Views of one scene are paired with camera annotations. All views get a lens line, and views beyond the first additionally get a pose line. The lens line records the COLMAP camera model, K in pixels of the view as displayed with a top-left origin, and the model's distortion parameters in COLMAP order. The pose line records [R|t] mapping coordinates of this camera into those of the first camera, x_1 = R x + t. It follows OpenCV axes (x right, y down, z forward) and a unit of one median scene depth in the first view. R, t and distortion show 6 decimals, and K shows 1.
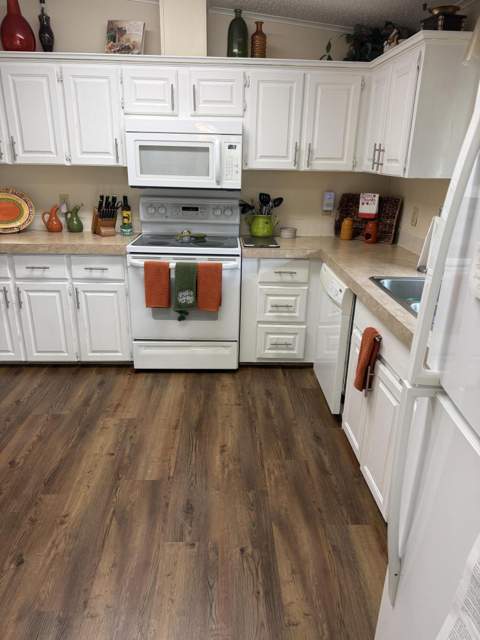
lens RADIAL K [[447.6, 0, 240.0], [0, 447.6, 320.0], [0, 0, 1]] dist [0.033991, -0.044121]
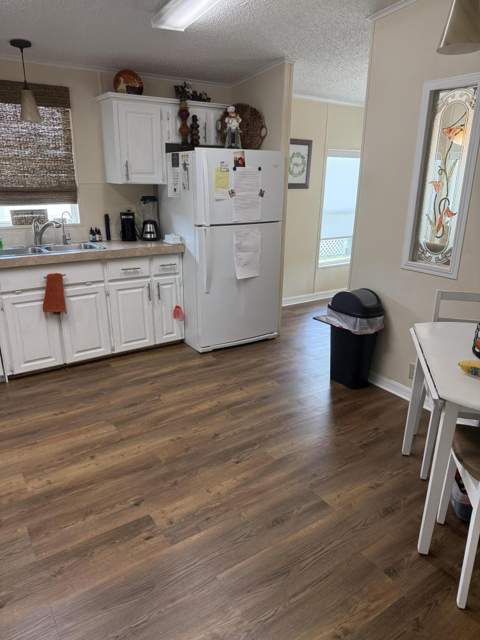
lens RADIAL K [[447.6, 0, 240.0], [0, 447.6, 320.0], [0, 0, 1]] dist [0.033991, -0.044121]
pose [[-0.526275, -0.292412, 0.798455, -1.114451], [0.265120, 0.835774, 0.480825, -0.350196], [-0.807927, 0.464733, -0.362322, 0.881487]]
